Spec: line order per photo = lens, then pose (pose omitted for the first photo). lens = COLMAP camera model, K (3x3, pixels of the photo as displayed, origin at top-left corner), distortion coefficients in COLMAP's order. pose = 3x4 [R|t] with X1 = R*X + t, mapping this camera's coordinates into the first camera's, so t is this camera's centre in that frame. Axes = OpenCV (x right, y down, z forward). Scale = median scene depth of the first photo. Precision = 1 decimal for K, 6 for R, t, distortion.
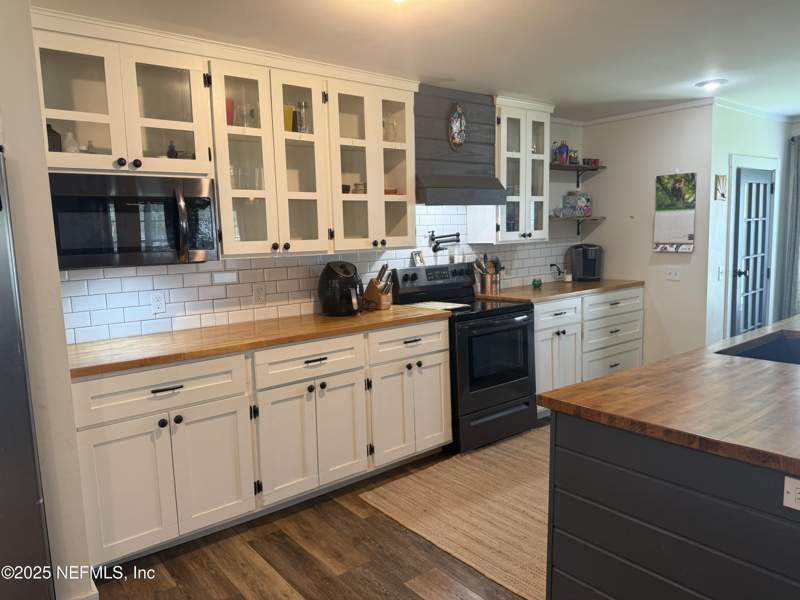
lens RADIAL K [[570.2, 0, 400.0], [0, 570.2, 300.0], [0, 0, 1]] dist [0.102268, -0.139950]
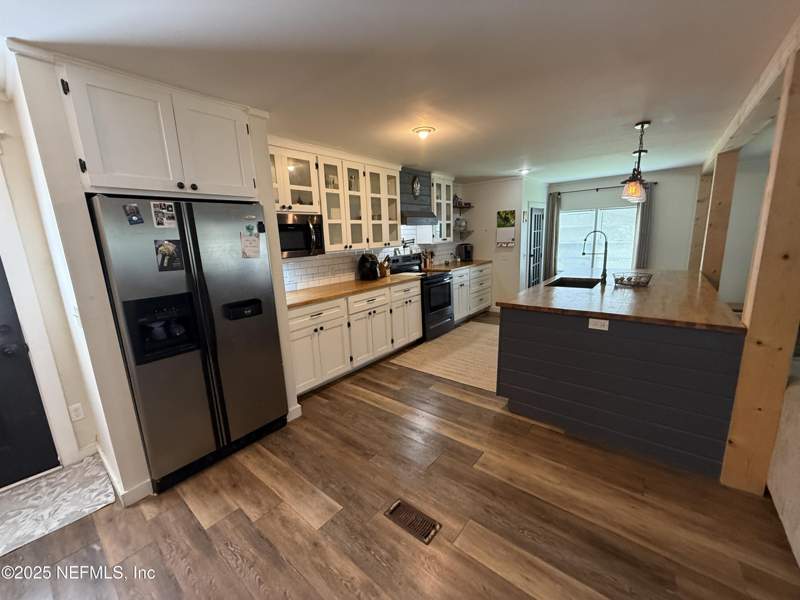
lens RADIAL K [[321.3, 0, 400.0], [0, 321.3, 300.0], [0, 0, 1]] dist [-0.001472, -0.000031]
pose [[0.976965, -0.055003, 0.206190, -0.237215], [0.040238, 0.996361, 0.075133, 0.015536], [-0.209572, -0.065106, 0.975623, -0.157557]]
